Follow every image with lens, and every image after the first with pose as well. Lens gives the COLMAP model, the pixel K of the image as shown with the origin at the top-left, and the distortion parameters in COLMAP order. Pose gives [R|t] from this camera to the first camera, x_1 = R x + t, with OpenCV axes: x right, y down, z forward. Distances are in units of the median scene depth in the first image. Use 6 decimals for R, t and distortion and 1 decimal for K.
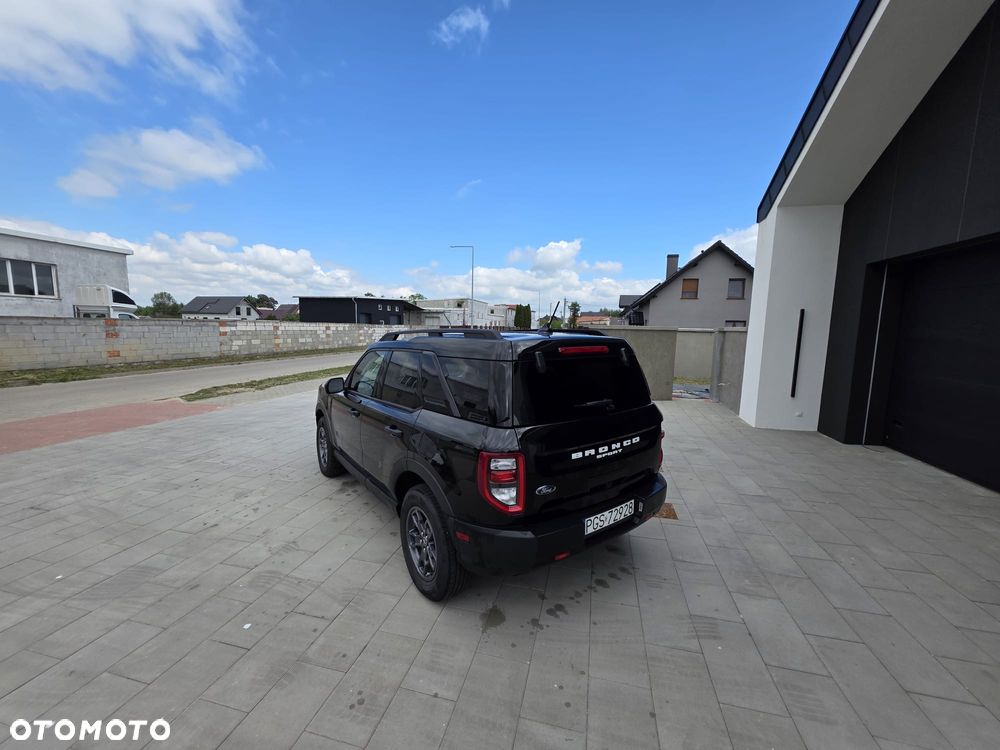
lens RADIAL K [[397.8, 0, 494.3], [0, 397.8, 373.9], [0, 0, 1]] dist [0.000308, 0.000852]
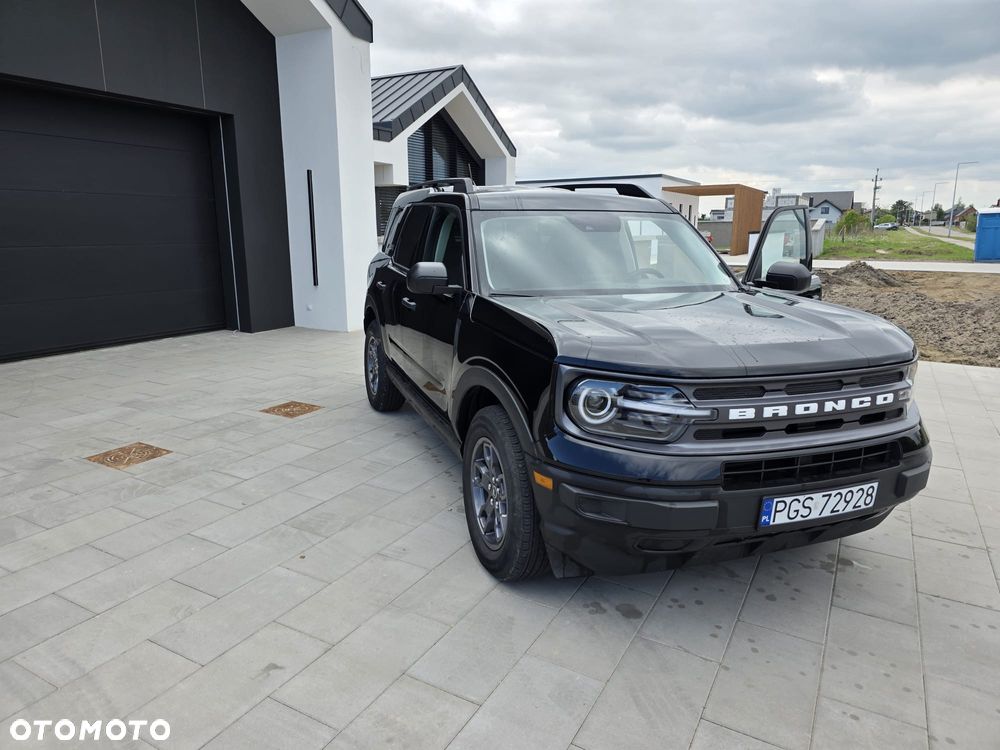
lens RADIAL K [[669.7, 0, 497.2], [0, 669.7, 364.2], [0, 0, 1]] dist [0.047710, -0.037051]
pose [[-0.966727, -0.065966, 0.247159, -0.339763], [0.014660, 0.950305, 0.310975, -0.169171], [-0.255391, 0.304251, -0.917718, 2.176850]]
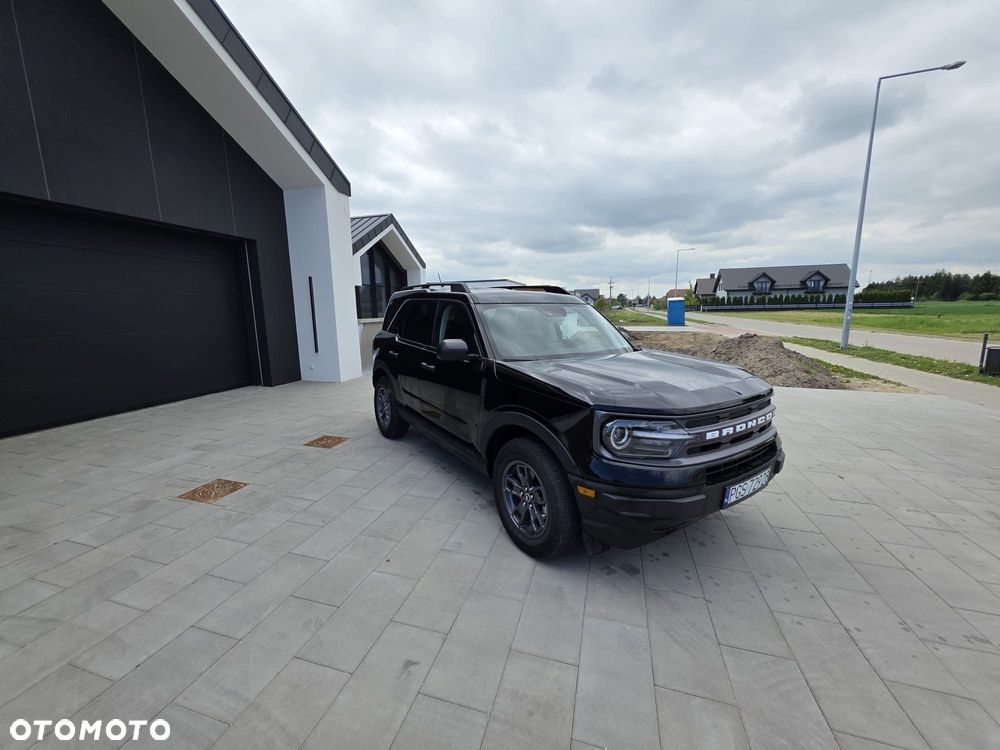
lens RADIAL K [[397.8, 0, 496.6], [0, 397.8, 374.1], [0, 0, 1]] dist [0.000308, 0.000852]
pose [[-0.999517, -0.006127, 0.030450, -0.128507], [0.002455, 0.961700, 0.274093, -0.169932], [-0.030964, 0.274036, -0.961221, 2.099943]]
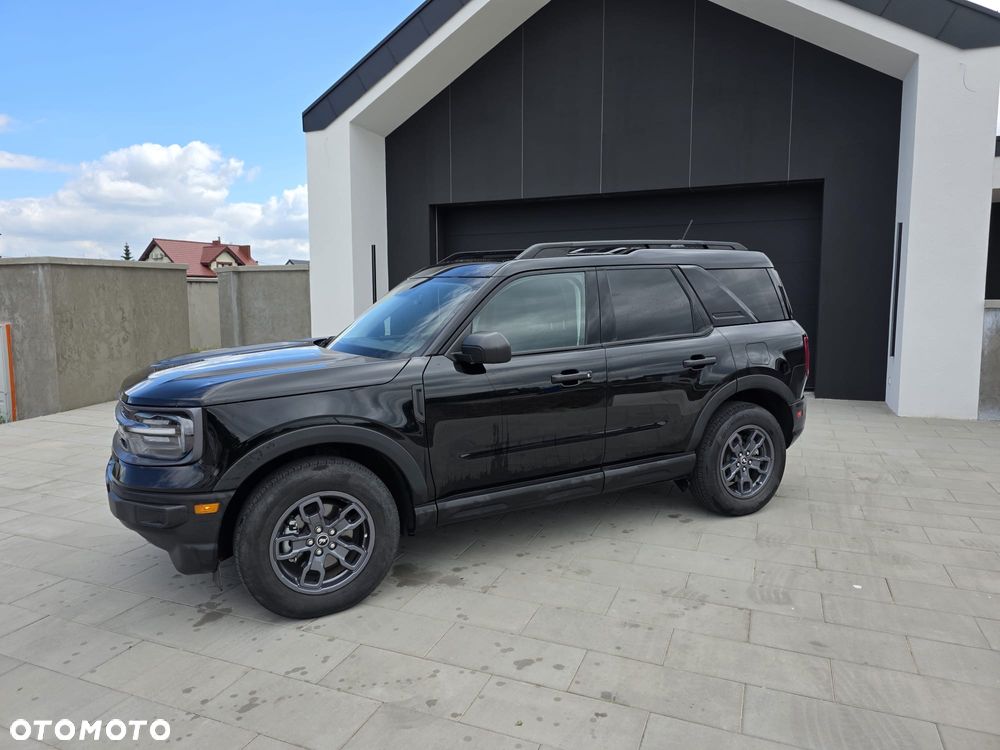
lens RADIAL K [[669.7, 0, 494.7], [0, 669.7, 362.8], [0, 0, 1]] dist [0.047710, -0.037051]
pose [[0.144199, -0.119868, 0.982262, -1.275353], [0.122172, 0.987198, 0.102536, -0.037049], [-0.981978, 0.105219, 0.156997, 0.912423]]
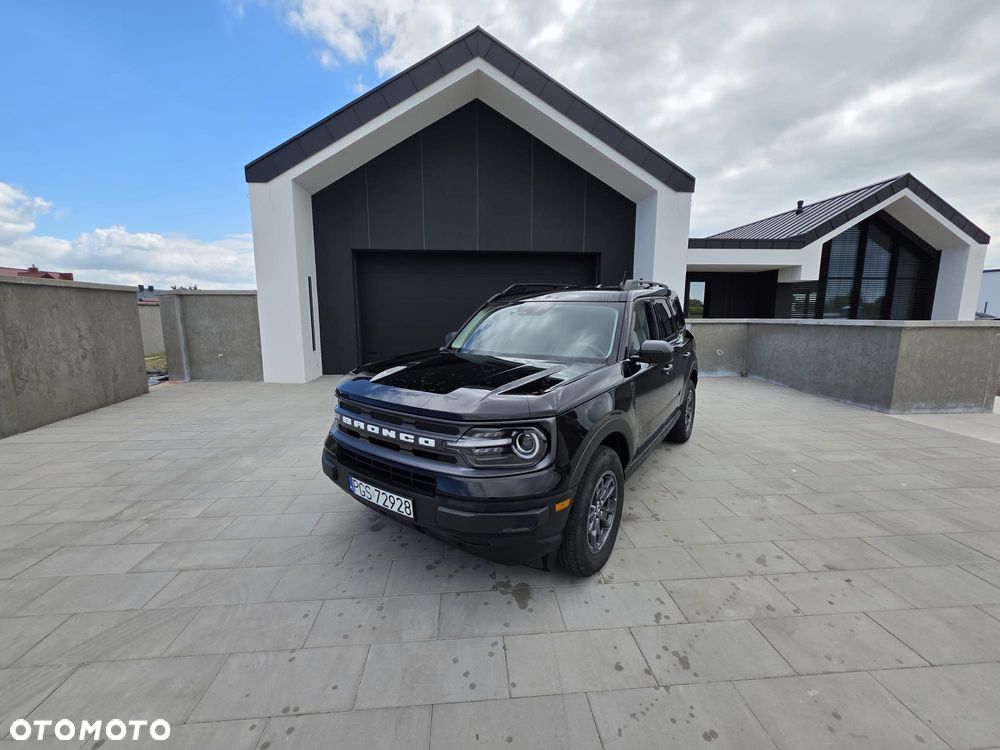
lens RADIAL K [[397.8, 0, 495.8], [0, 397.8, 373.7], [0, 0, 1]] dist [0.000308, 0.000852]
pose [[-0.327334, -0.157129, 0.931752, -1.015172], [0.104559, 0.973998, 0.200986, -0.107656], [-0.939106, 0.163213, -0.302394, 1.559727]]
